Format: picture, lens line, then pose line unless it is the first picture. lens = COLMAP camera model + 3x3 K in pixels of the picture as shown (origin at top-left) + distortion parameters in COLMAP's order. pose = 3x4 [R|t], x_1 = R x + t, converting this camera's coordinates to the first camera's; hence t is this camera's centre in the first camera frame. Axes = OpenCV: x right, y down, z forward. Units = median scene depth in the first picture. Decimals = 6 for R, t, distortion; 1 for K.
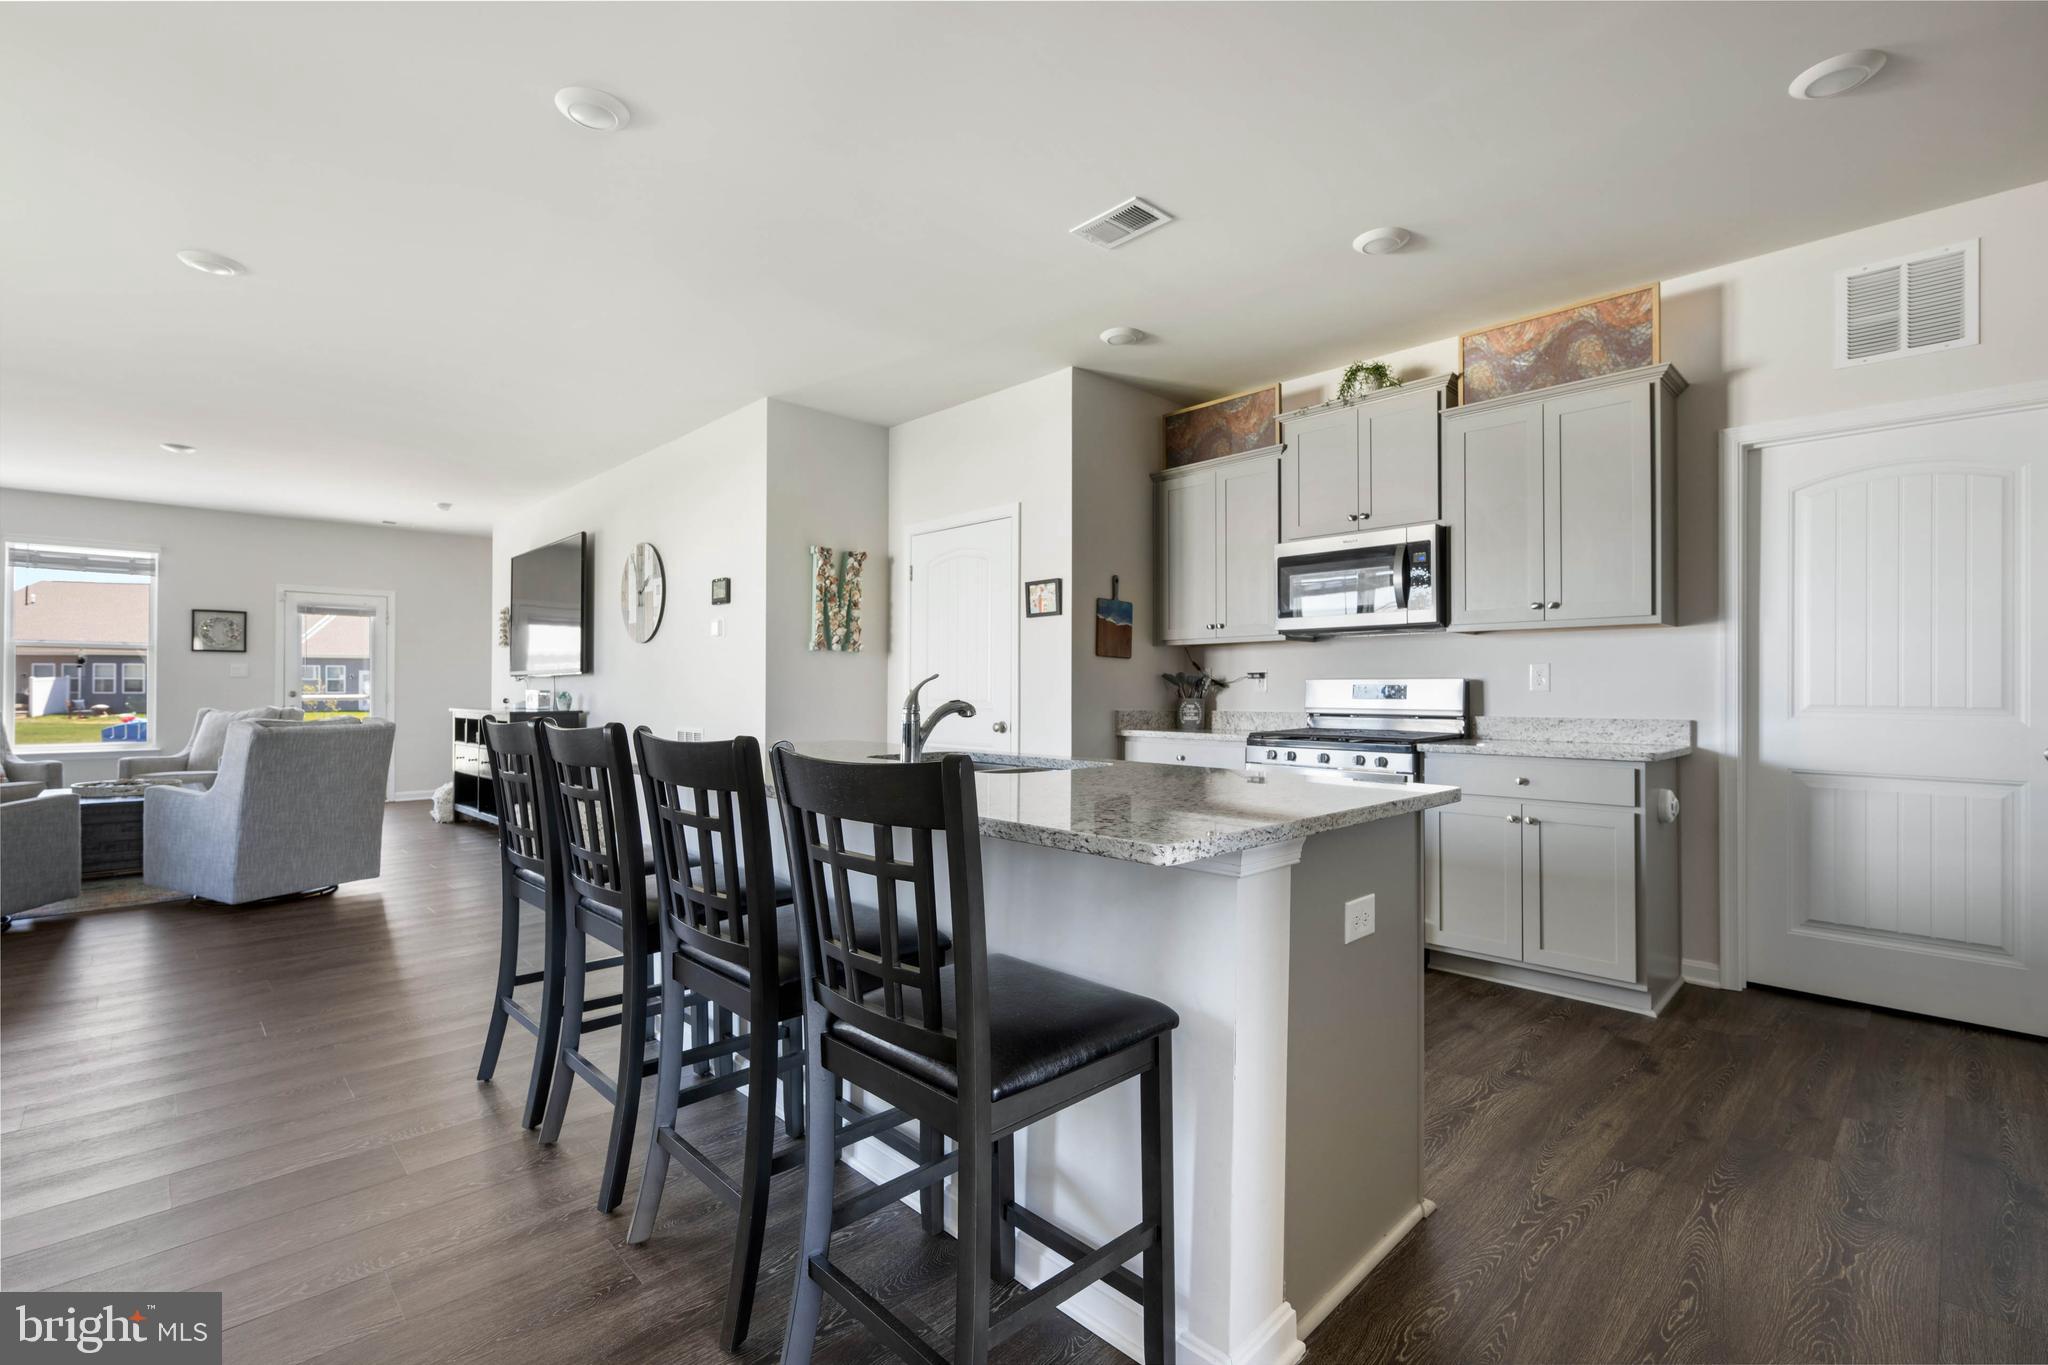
lens RADIAL K [[940.5, 0, 1020.0], [0, 940.5, 682.1], [0, 0, 1]] dist [-0.003591, 0.001916]
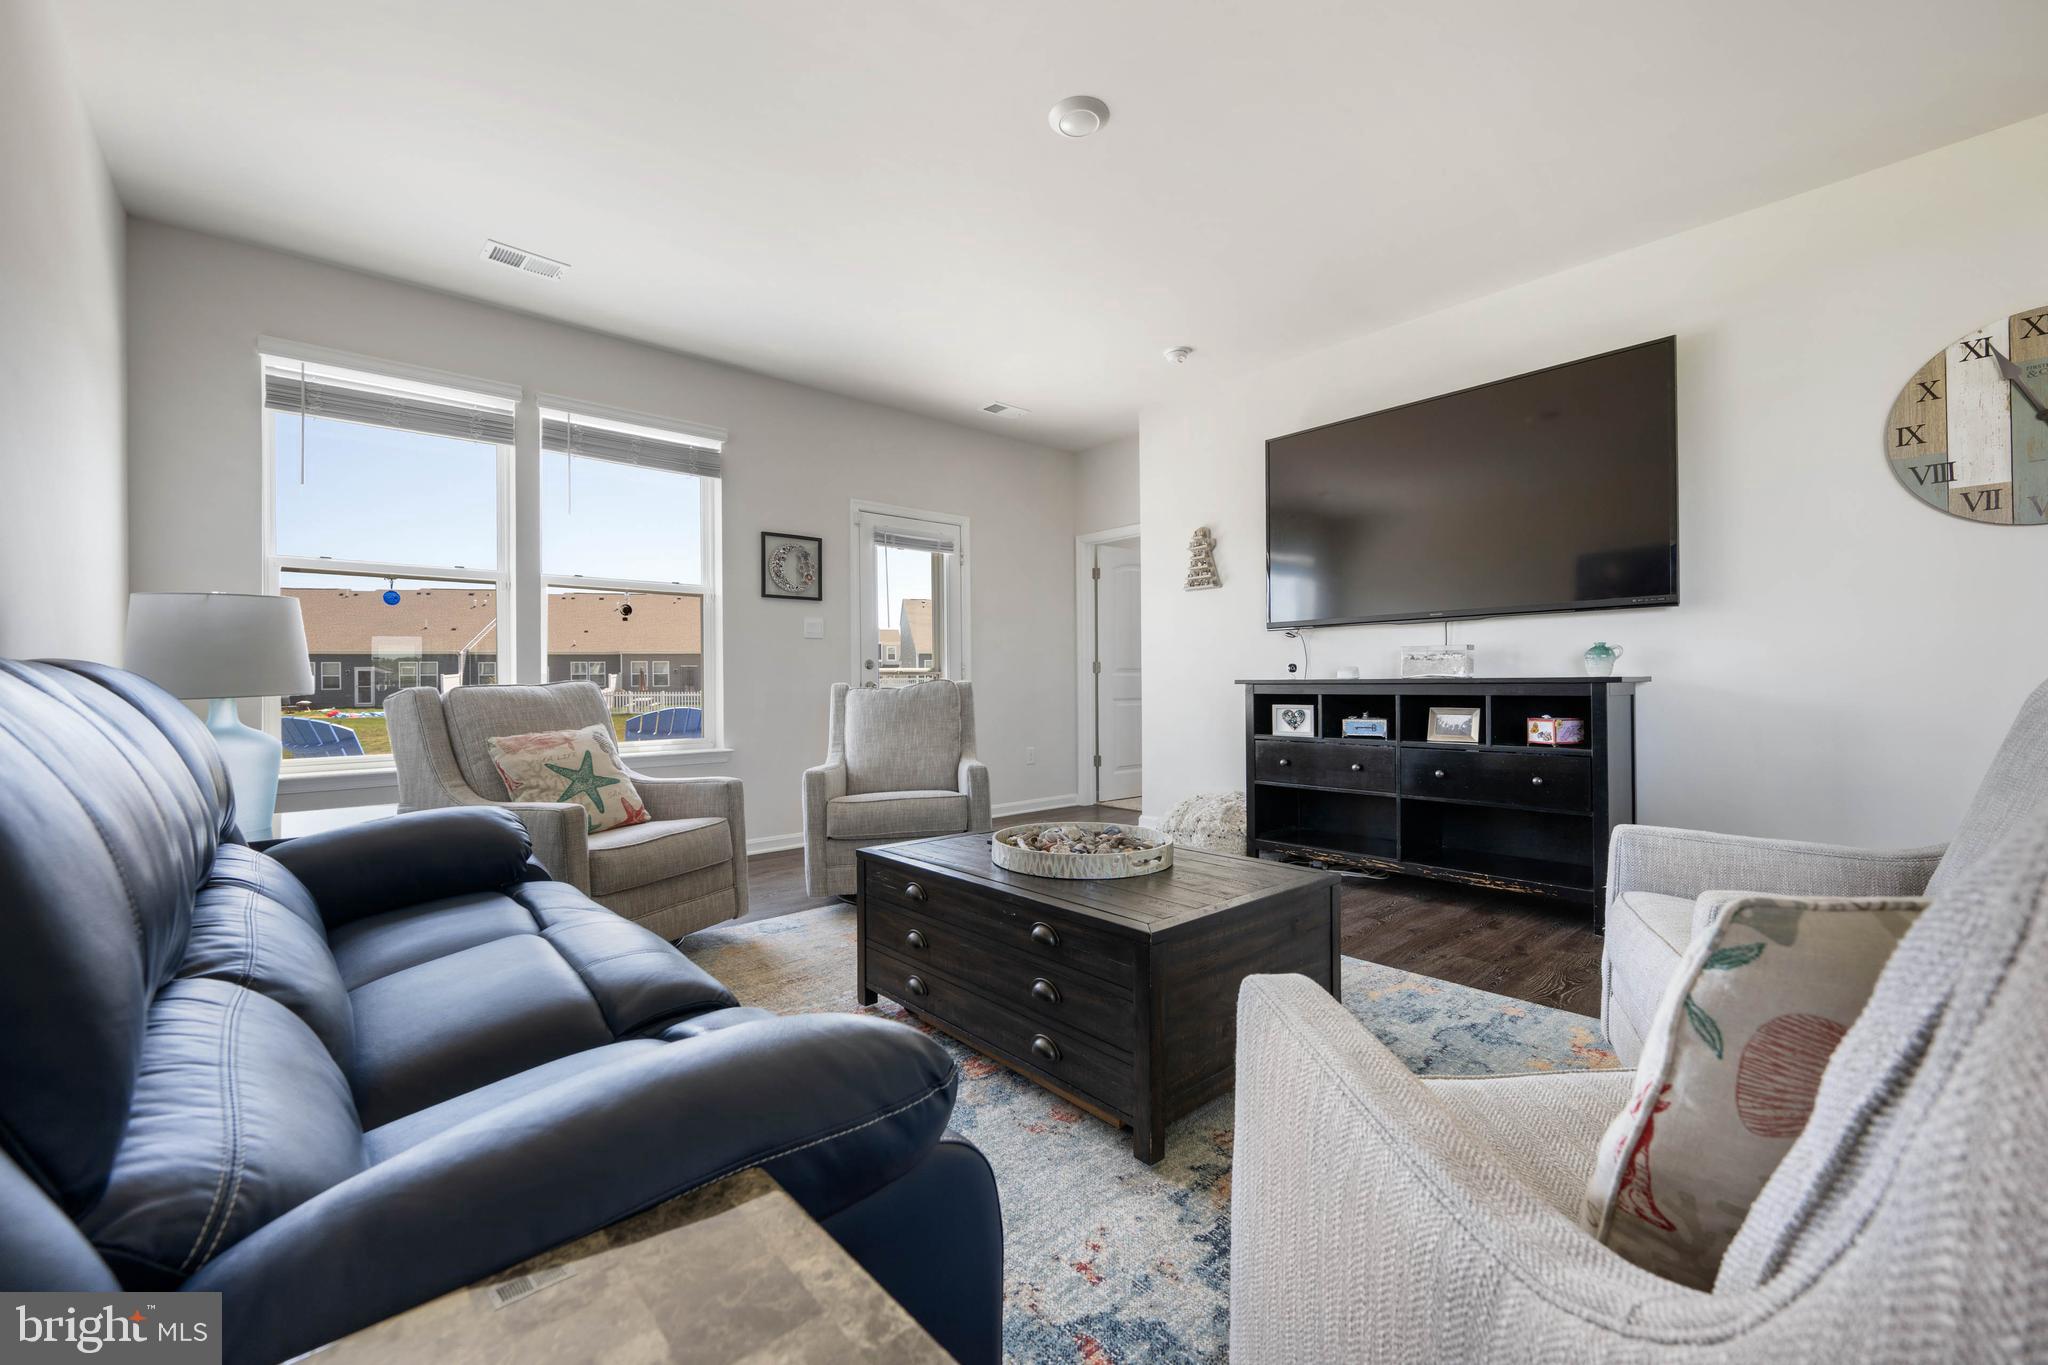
lens RADIAL K [[808.3, 0, 1027.7], [0, 808.3, 688.5], [0, 0, 1]] dist [0.001161, 0.000041]
pose [[0.999743, -0.012023, -0.019199, -1.084198], [0.012363, 0.999767, 0.017675, 0.035792], [0.018982, -0.017907, 0.999659, 0.698791]]
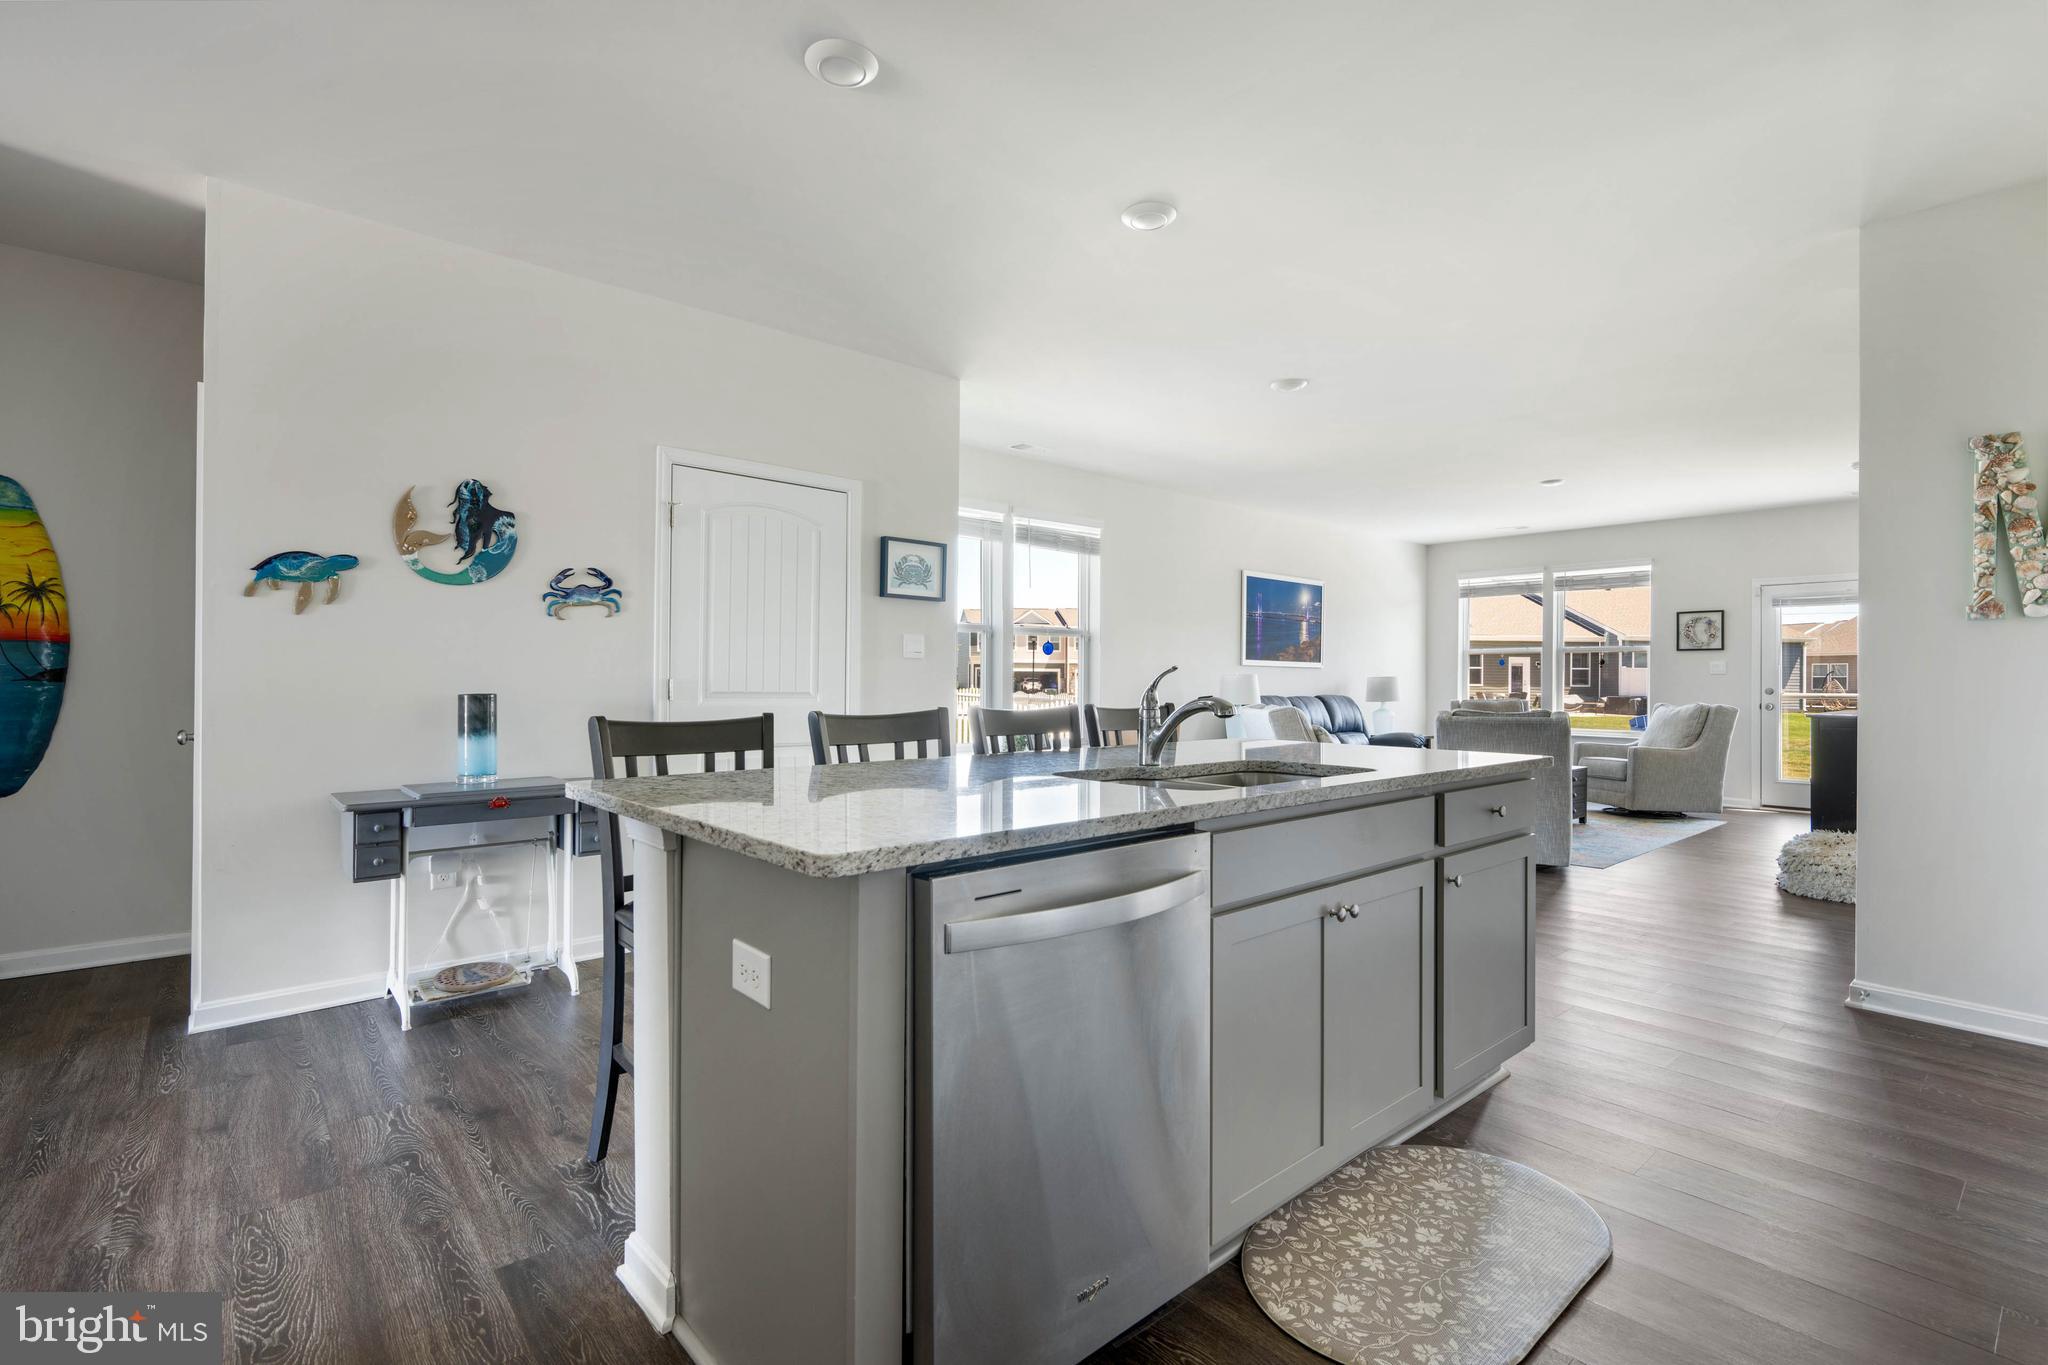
lens RADIAL K [[940.5, 0, 1018.0], [0, 940.5, 679.5], [0, 0, 1]] dist [-0.003591, 0.001916]
pose [[-0.041016, -0.002431, -0.999156, 0.375658], [0.001149, 0.999996, -0.002480, 0.003605], [0.999158, -0.001250, -0.041013, 0.441142]]
